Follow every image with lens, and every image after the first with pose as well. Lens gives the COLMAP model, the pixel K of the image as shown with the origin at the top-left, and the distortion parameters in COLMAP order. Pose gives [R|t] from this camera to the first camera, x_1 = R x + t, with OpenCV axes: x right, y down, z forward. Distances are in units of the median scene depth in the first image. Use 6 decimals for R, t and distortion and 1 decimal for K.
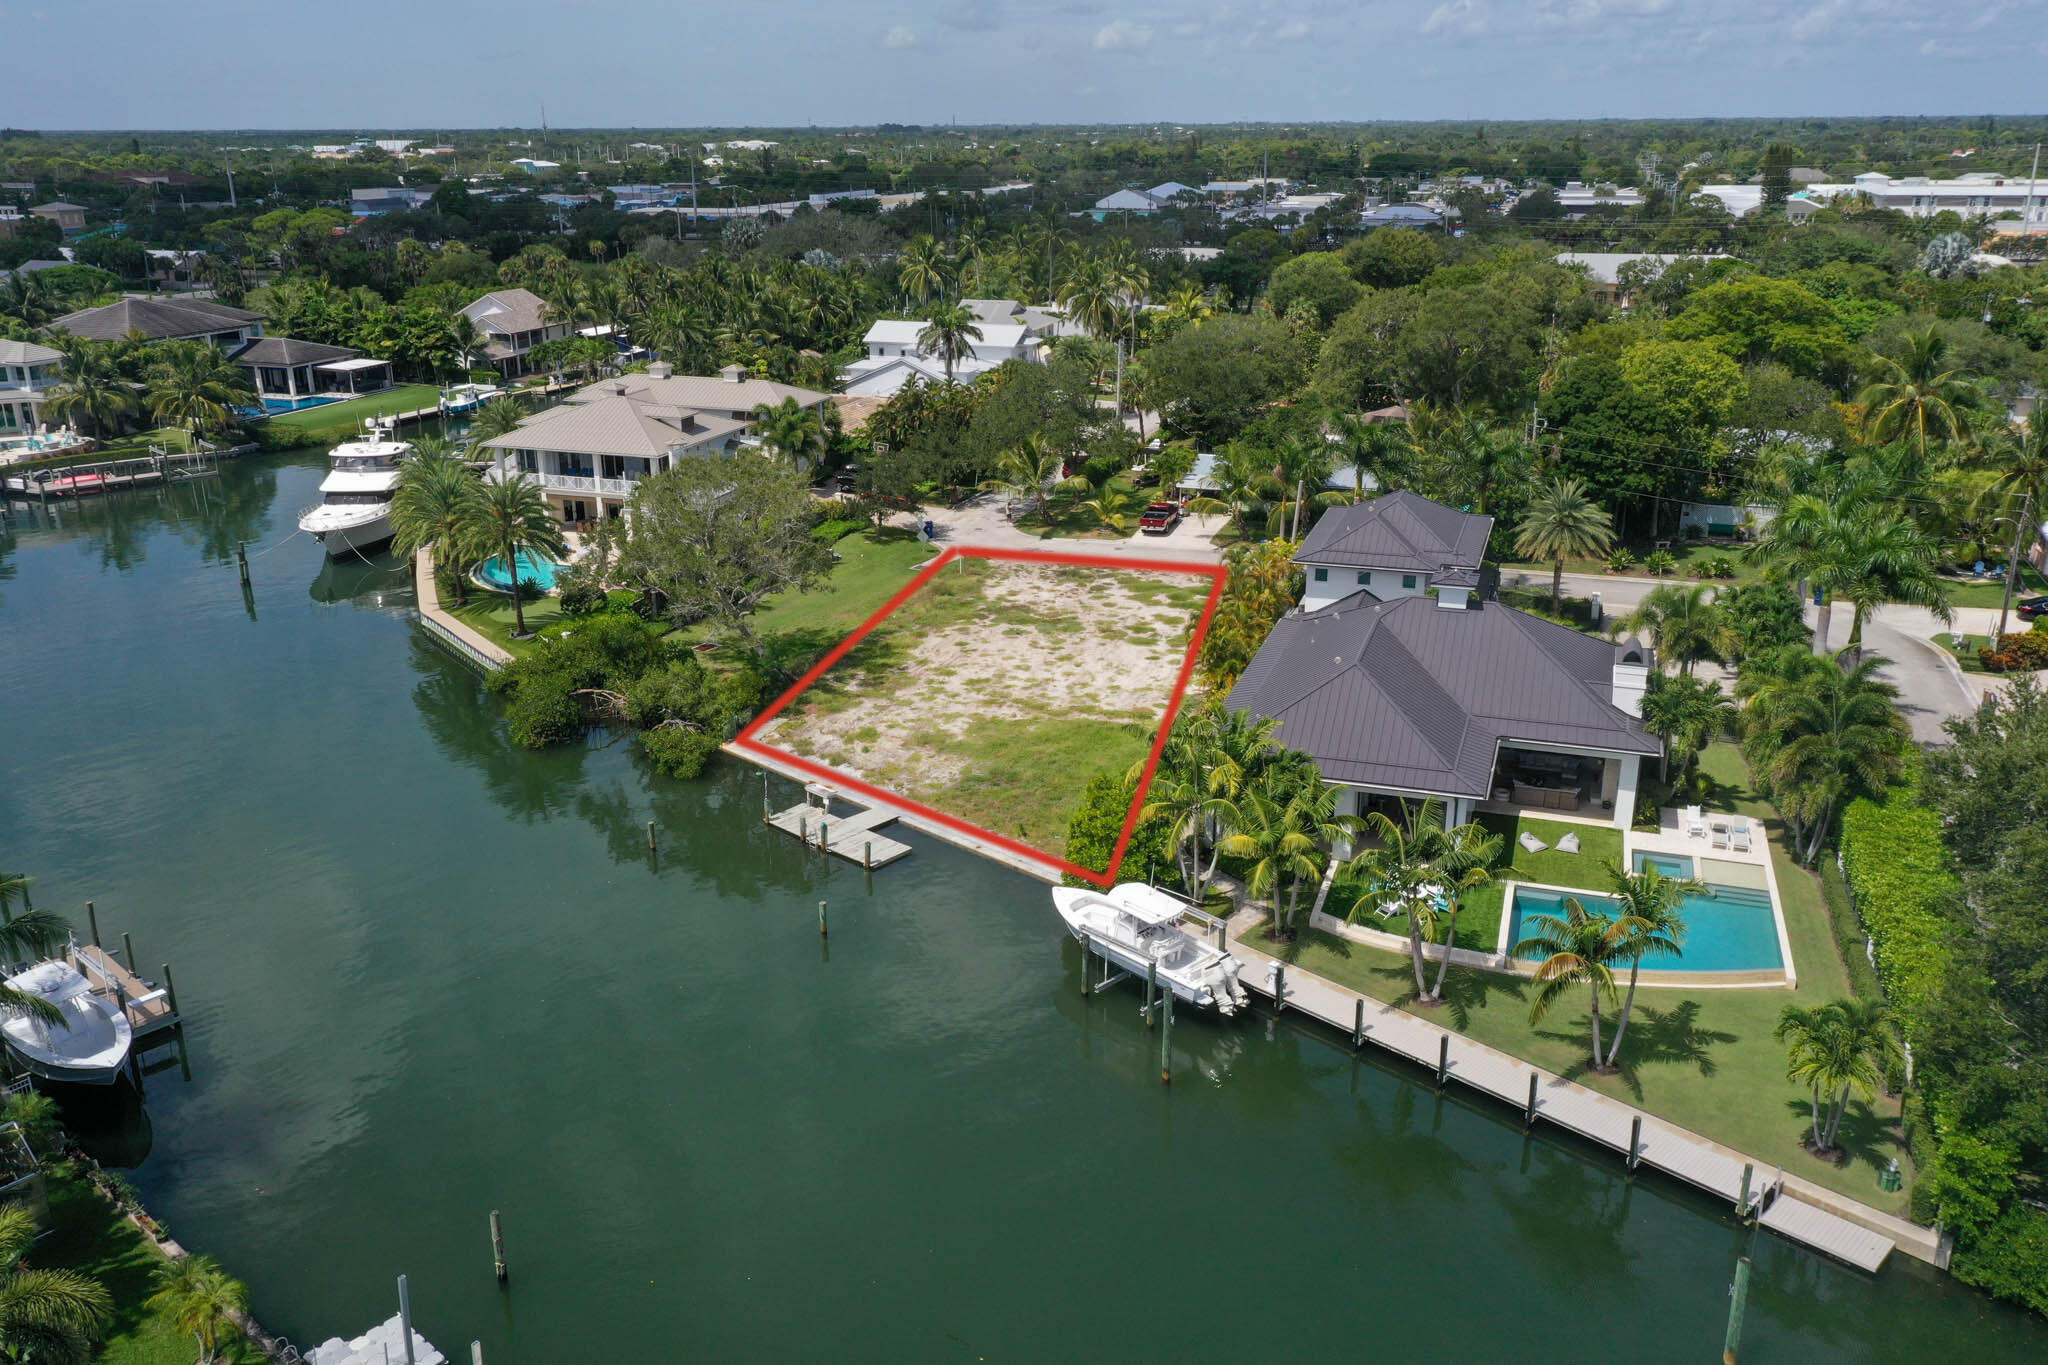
lens RADIAL K [[1615.7, 0, 1024.0], [0, 1615.7, 682.5], [0, 0, 1]] dist [0.013507, 0.001664]
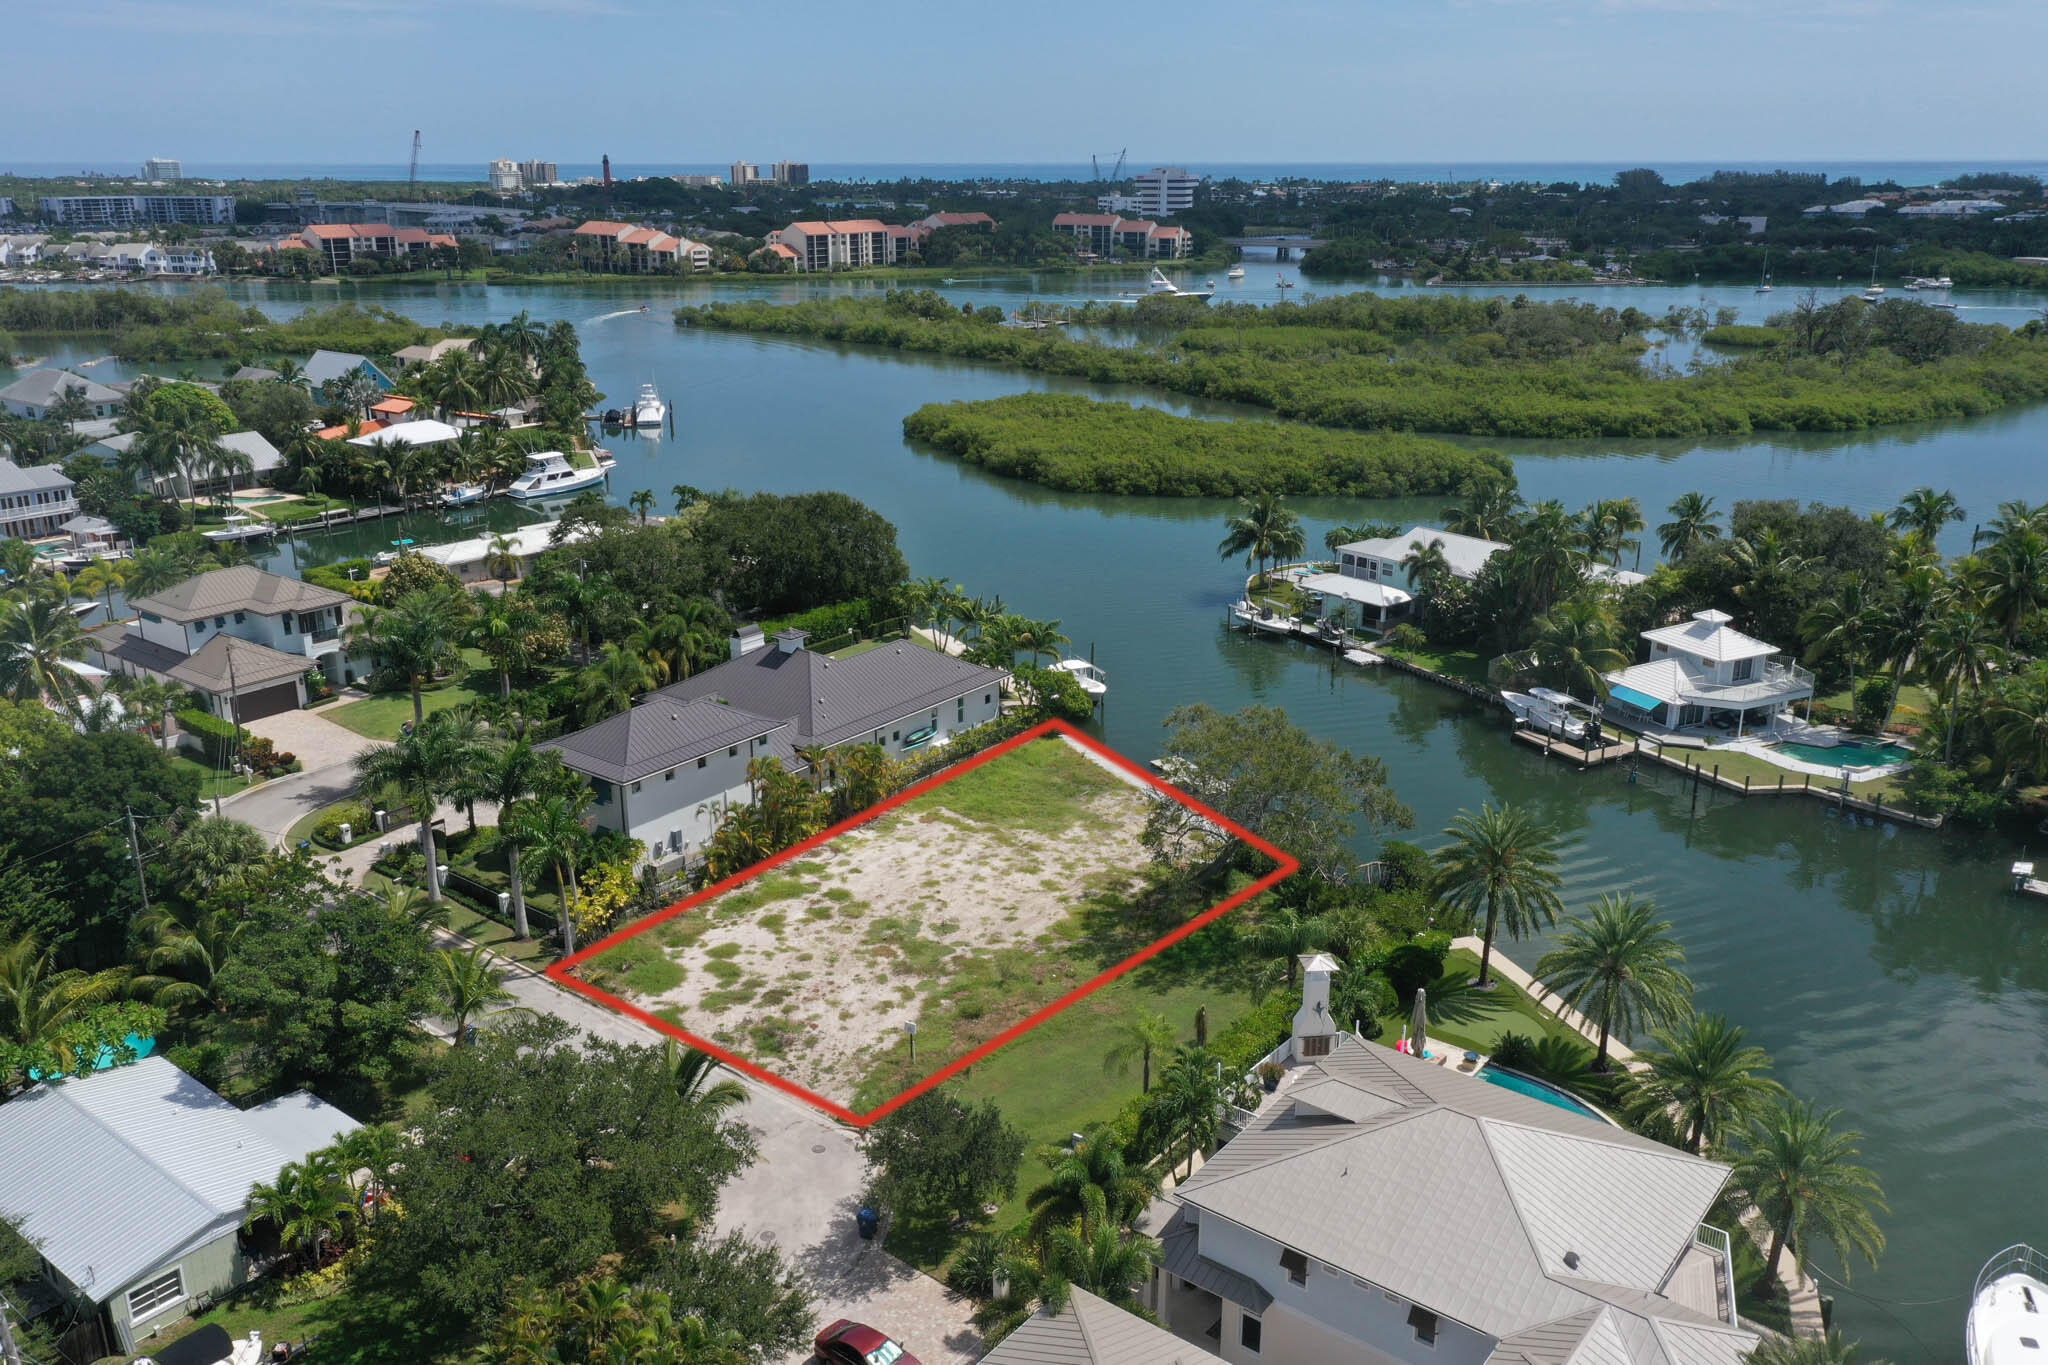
lens RADIAL K [[1615.7, 0, 1024.0], [0, 1615.7, 682.5], [0, 0, 1]] dist [0.013507, 0.001664]
pose [[-0.947784, -0.089825, 0.306000, -0.293978], [0.112082, 0.804483, 0.583305, -0.625464], [-0.298567, 0.587144, -0.752409, 1.461610]]
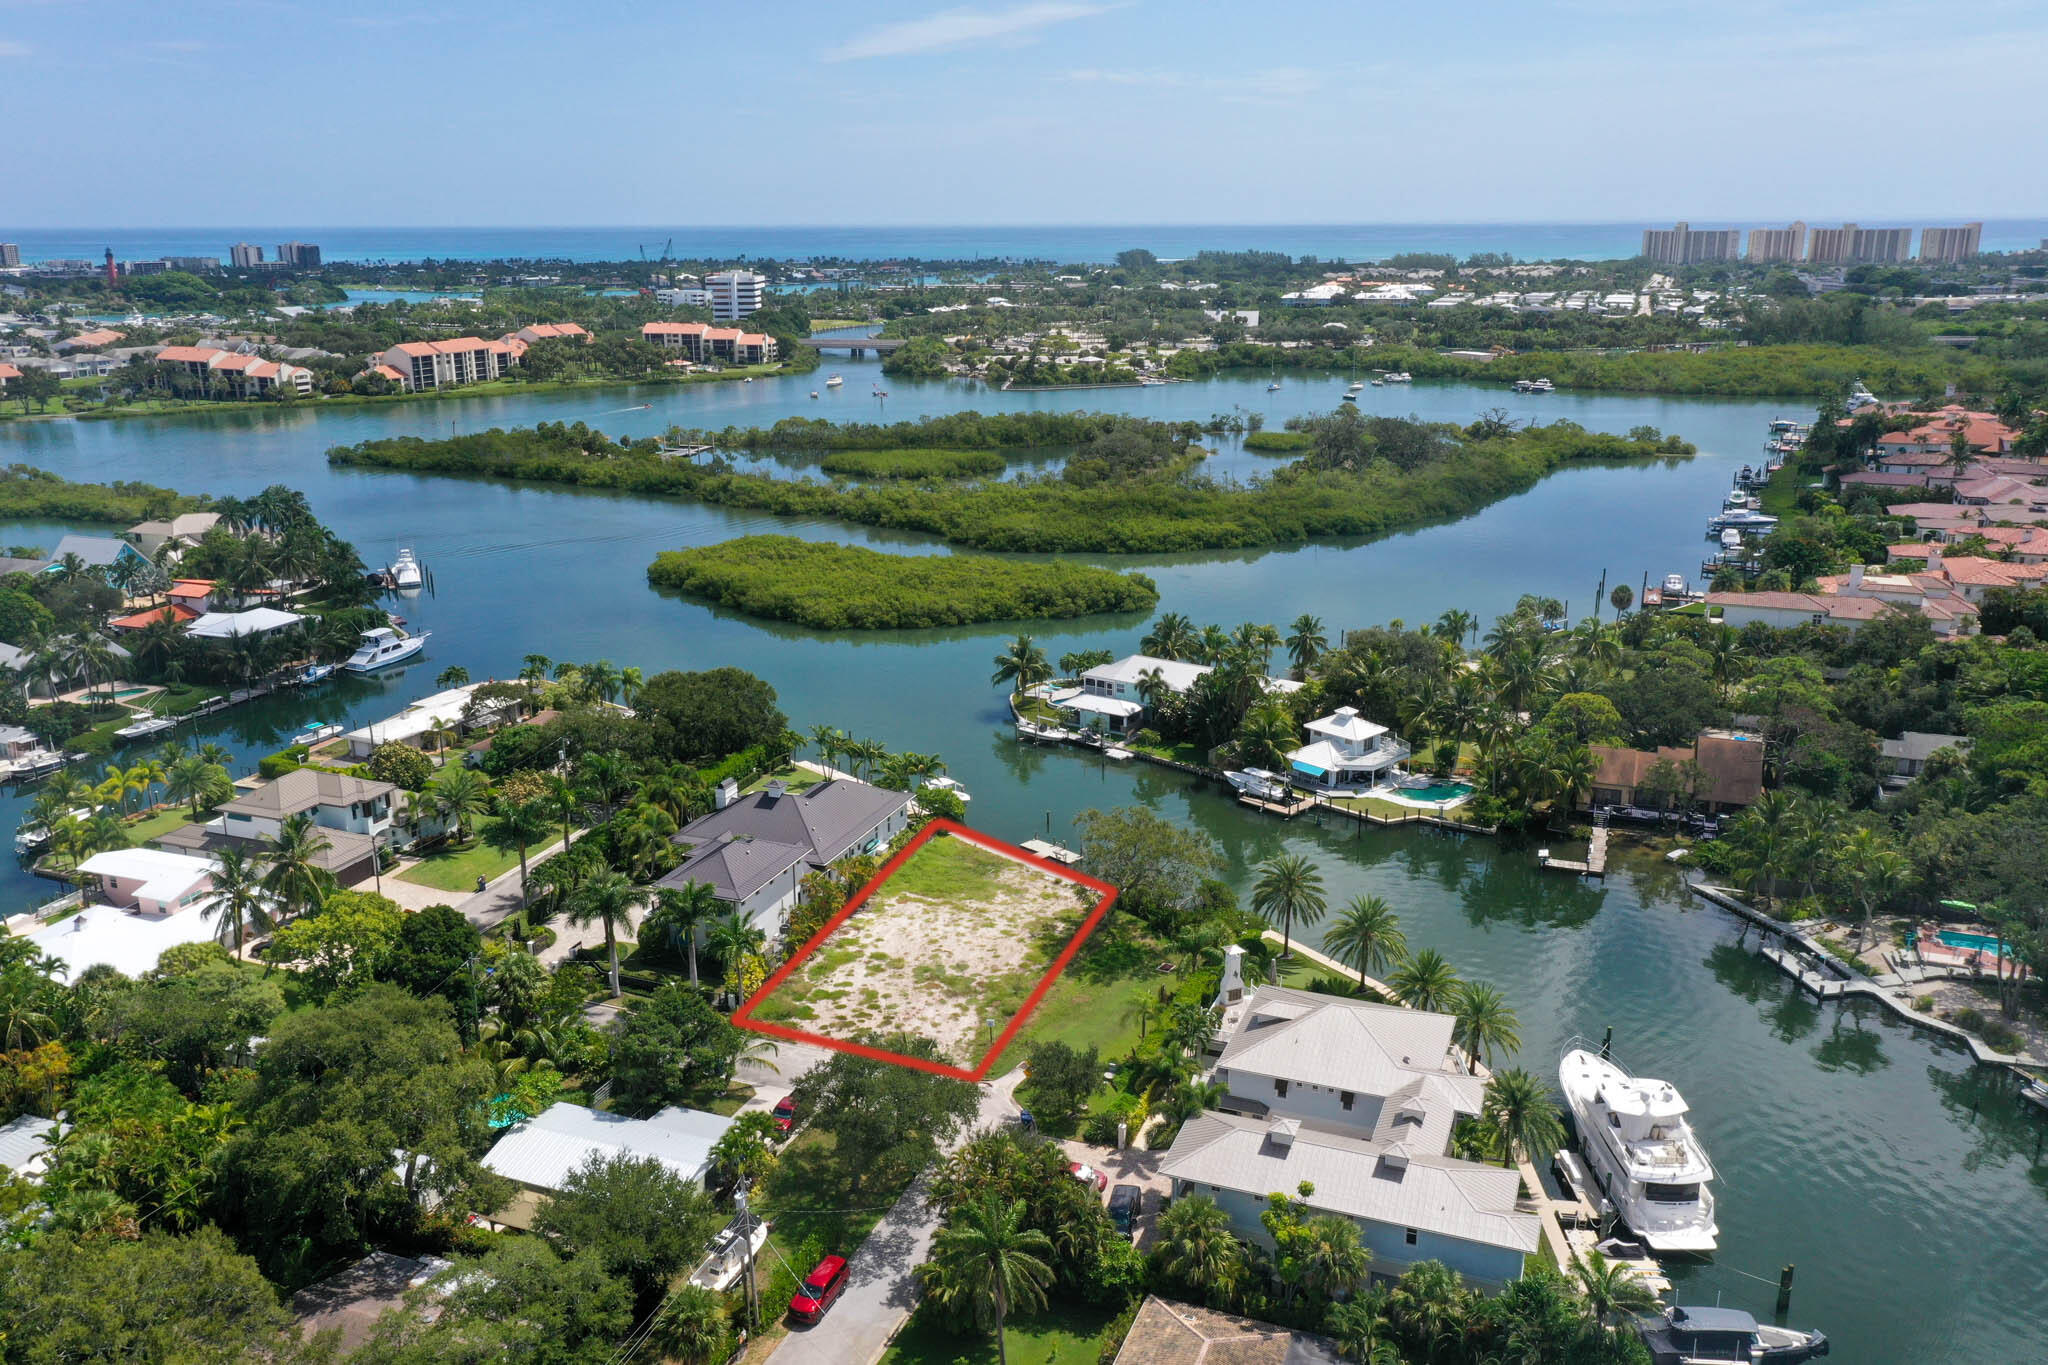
lens RADIAL K [[1615.7, 0, 1024.0], [0, 1615.7, 682.5], [0, 0, 1]] dist [0.013507, 0.001664]
pose [[-0.999349, 0.002664, 0.035973, -0.107633], [0.022864, 0.818129, 0.574580, -0.999464], [-0.027899, 0.575028, -0.817658, 1.876255]]
